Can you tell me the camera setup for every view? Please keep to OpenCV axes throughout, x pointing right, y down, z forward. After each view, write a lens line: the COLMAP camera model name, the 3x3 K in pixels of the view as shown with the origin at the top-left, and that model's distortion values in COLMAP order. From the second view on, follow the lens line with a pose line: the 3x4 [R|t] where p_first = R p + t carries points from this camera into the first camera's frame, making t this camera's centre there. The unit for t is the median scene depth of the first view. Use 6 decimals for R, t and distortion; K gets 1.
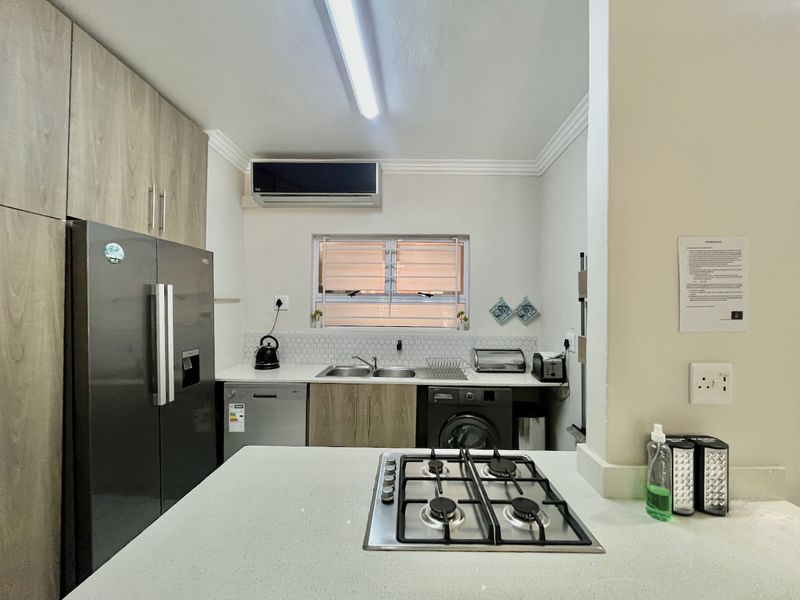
lens RADIAL K [[337.6, 0, 399.8], [0, 337.6, 303.0], [0, 0, 1]] dist [0.003008, -0.000094]
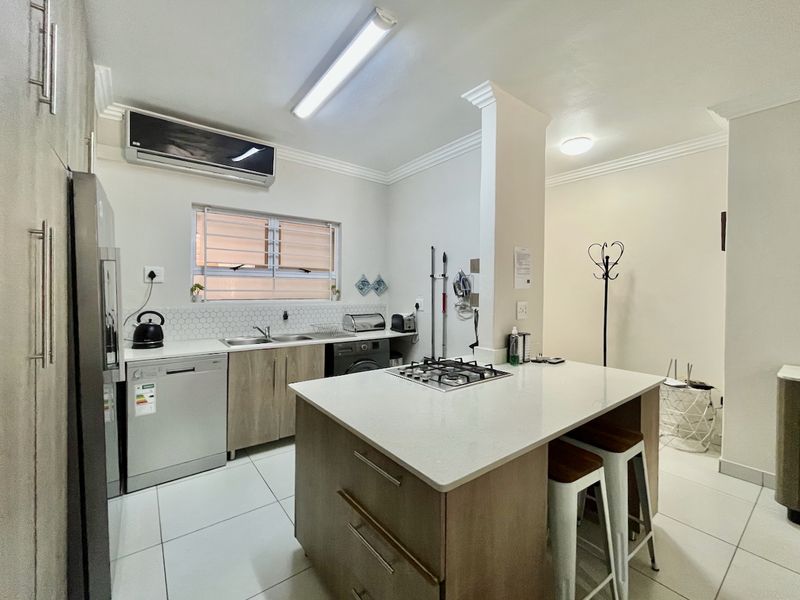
lens RADIAL K [[337.6, 0, 398.4], [0, 337.6, 291.9], [0, 0, 1]] dist [0.003008, -0.000094]
pose [[0.788706, -0.009104, 0.614703, -0.416097], [-0.005773, 0.999737, 0.022213, 0.021942], [-0.614744, -0.021068, 0.788446, -0.108854]]
